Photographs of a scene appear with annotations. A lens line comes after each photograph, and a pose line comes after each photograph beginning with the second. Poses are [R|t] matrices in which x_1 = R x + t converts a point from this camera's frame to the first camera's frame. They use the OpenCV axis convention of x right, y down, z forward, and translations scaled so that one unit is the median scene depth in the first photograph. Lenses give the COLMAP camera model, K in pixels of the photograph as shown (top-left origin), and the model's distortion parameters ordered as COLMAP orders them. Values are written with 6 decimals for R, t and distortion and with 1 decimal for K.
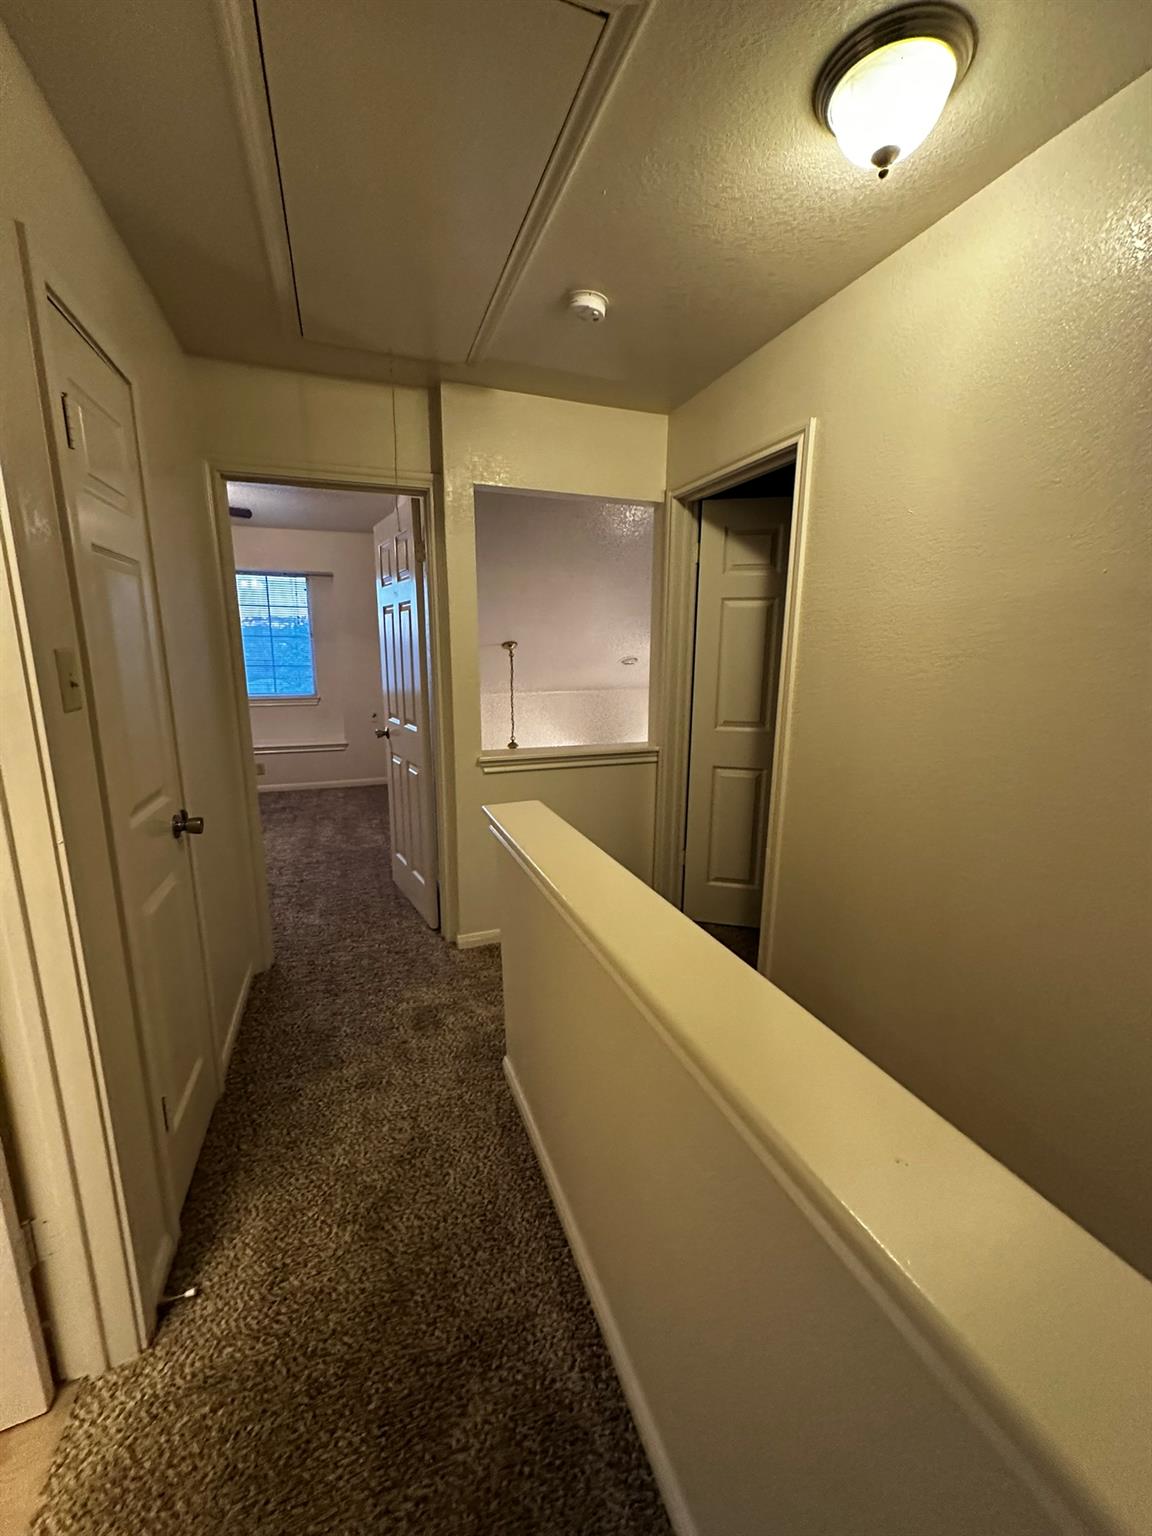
lens RADIAL K [[615.2, 0, 572.2], [0, 615.2, 769.8], [0, 0, 1]] dist [0.012295, 0.000254]
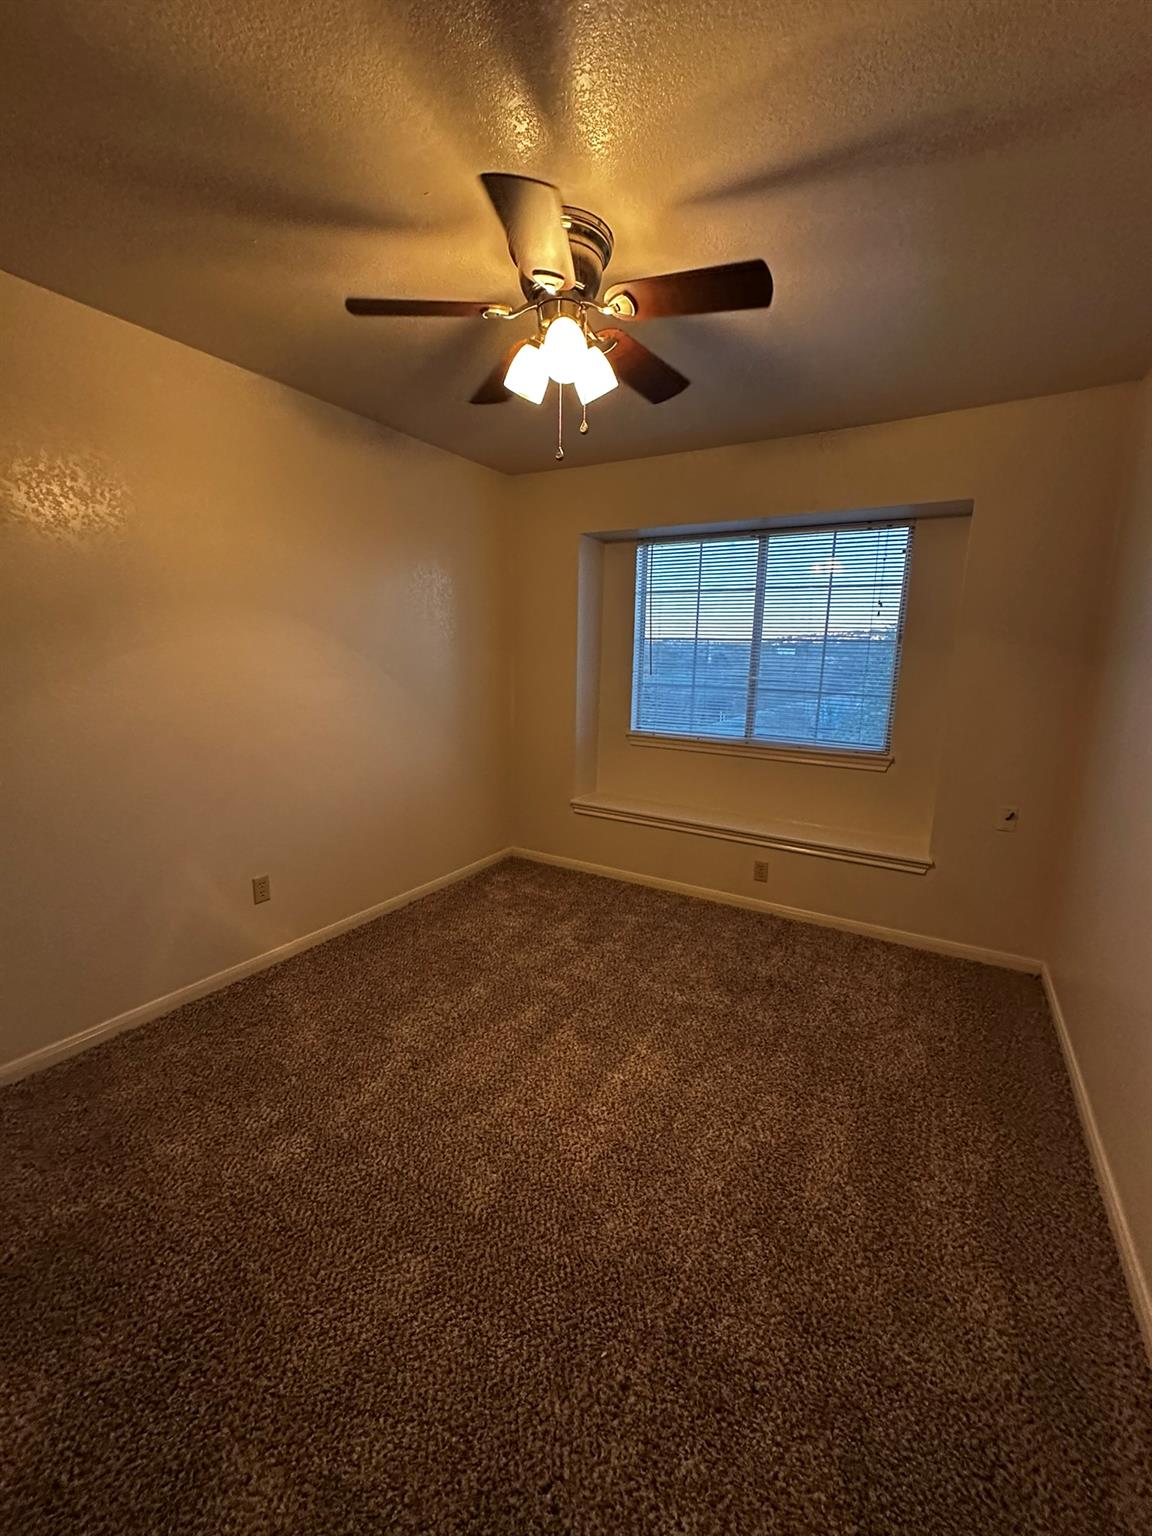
lens RADIAL K [[615.2, 0, 571.8], [0, 615.2, 762.9], [0, 0, 1]] dist [0.012295, 0.000254]
pose [[0.627645, 0.141000, -0.765625, -0.235012], [-0.164268, 0.985305, 0.046793, -0.122974], [0.760972, 0.096398, 0.641583, 0.598523]]
